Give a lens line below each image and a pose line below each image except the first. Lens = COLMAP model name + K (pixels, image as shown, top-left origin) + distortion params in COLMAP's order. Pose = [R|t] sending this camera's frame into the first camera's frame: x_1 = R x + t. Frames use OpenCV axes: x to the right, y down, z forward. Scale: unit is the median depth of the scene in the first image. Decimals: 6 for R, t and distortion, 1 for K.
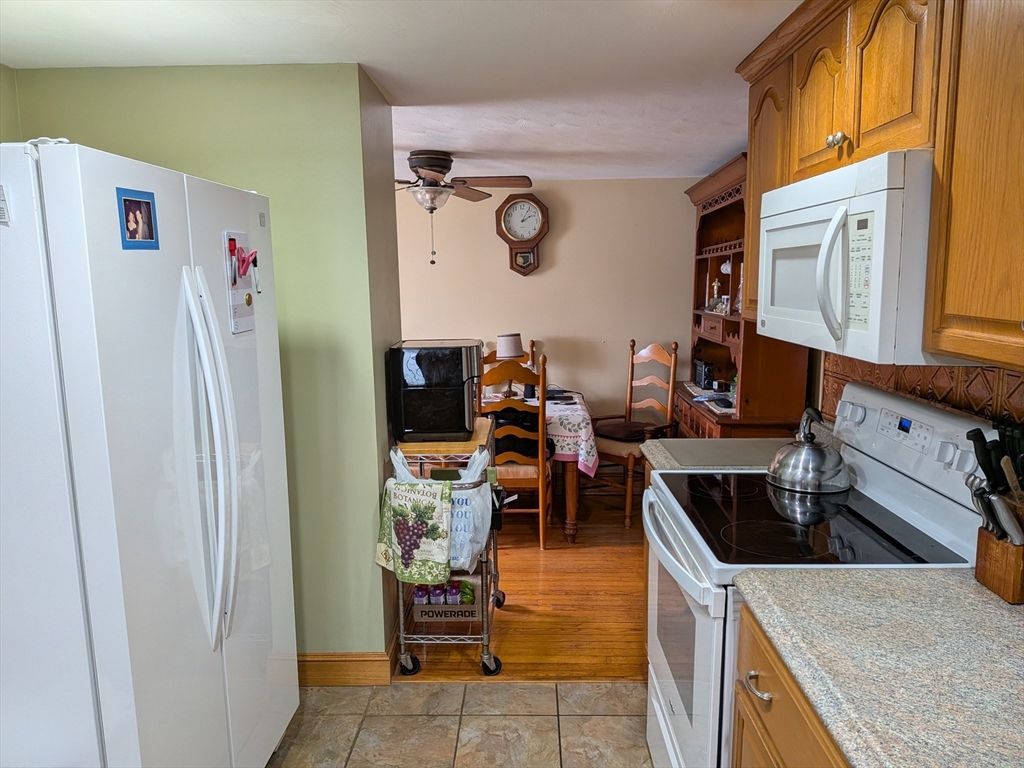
lens RADIAL K [[735.7, 0, 513.5], [0, 735.7, 388.3], [0, 0, 1]] dist [0.035809, -0.067798]
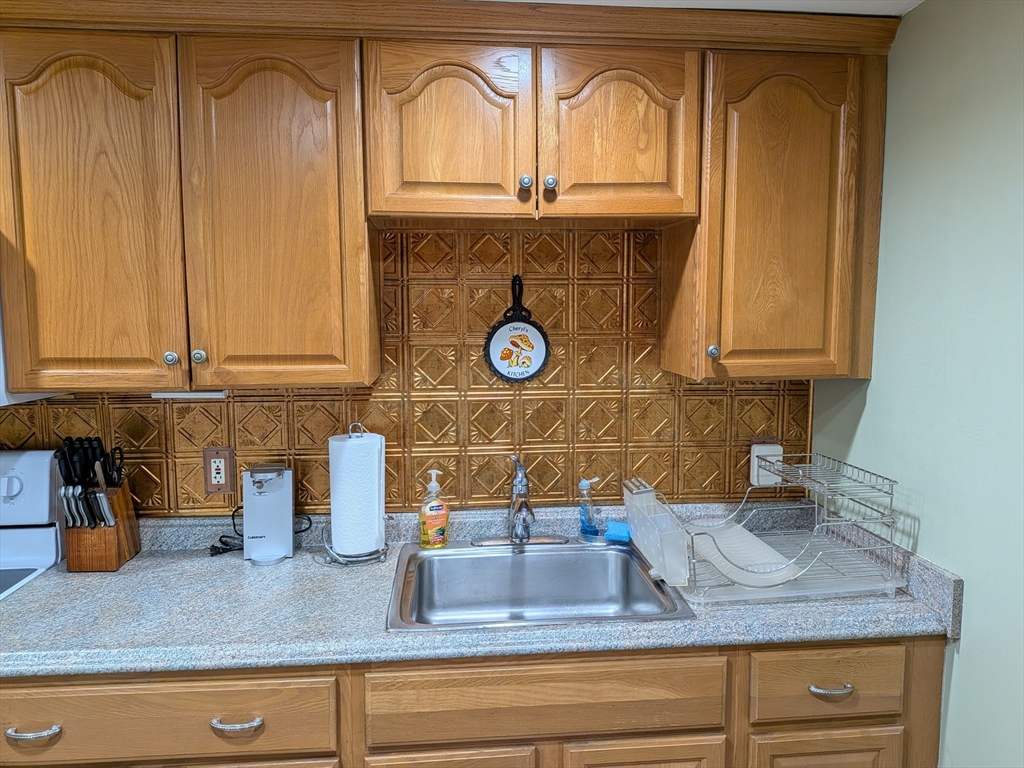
lens RADIAL K [[715.8, 0, 511.3], [0, 715.8, 372.7], [0, 0, 1]] dist [0.076739, -0.113170]
pose [[-0.111058, -0.075785, 0.990920, -0.577040], [0.152881, 0.983917, 0.092384, -0.060421], [-0.981985, 0.161752, -0.097686, 0.319073]]
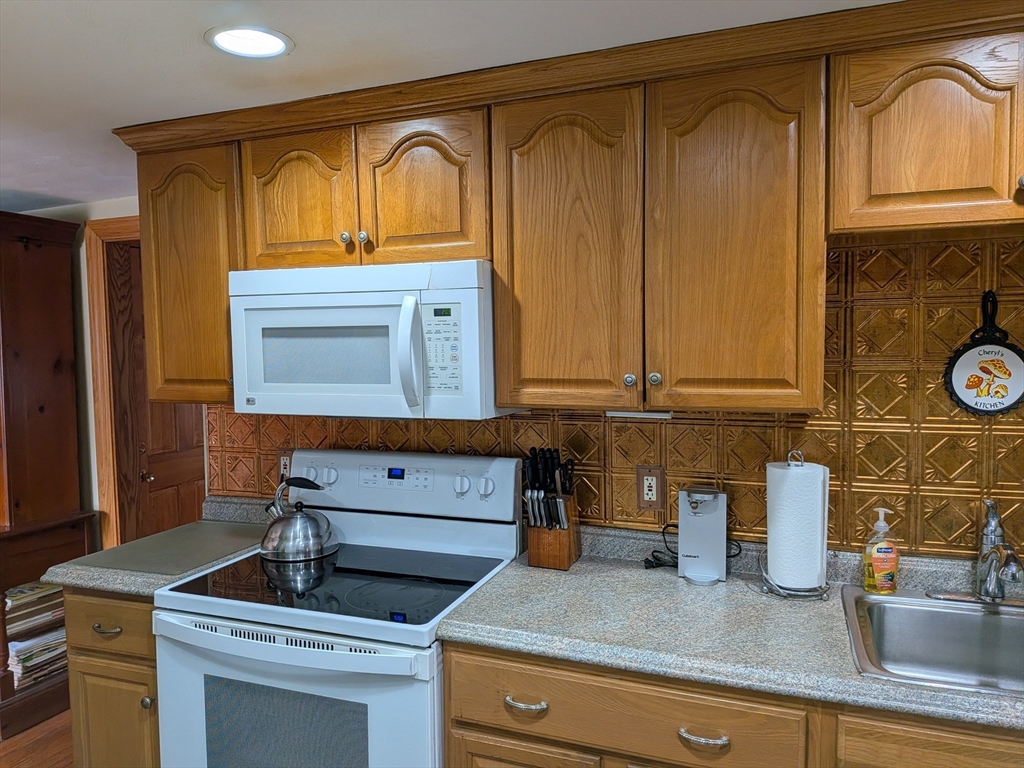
lens RADIAL K [[719.1, 0, 511.2], [0, 719.1, 378.5], [0, 0, 1]] dist [0.069886, -0.105748]
pose [[0.348890, -0.042316, 0.936208, -0.609958], [0.150592, 0.988530, -0.011439, -0.076660], [-0.924985, 0.144976, 0.351261, 0.464467]]
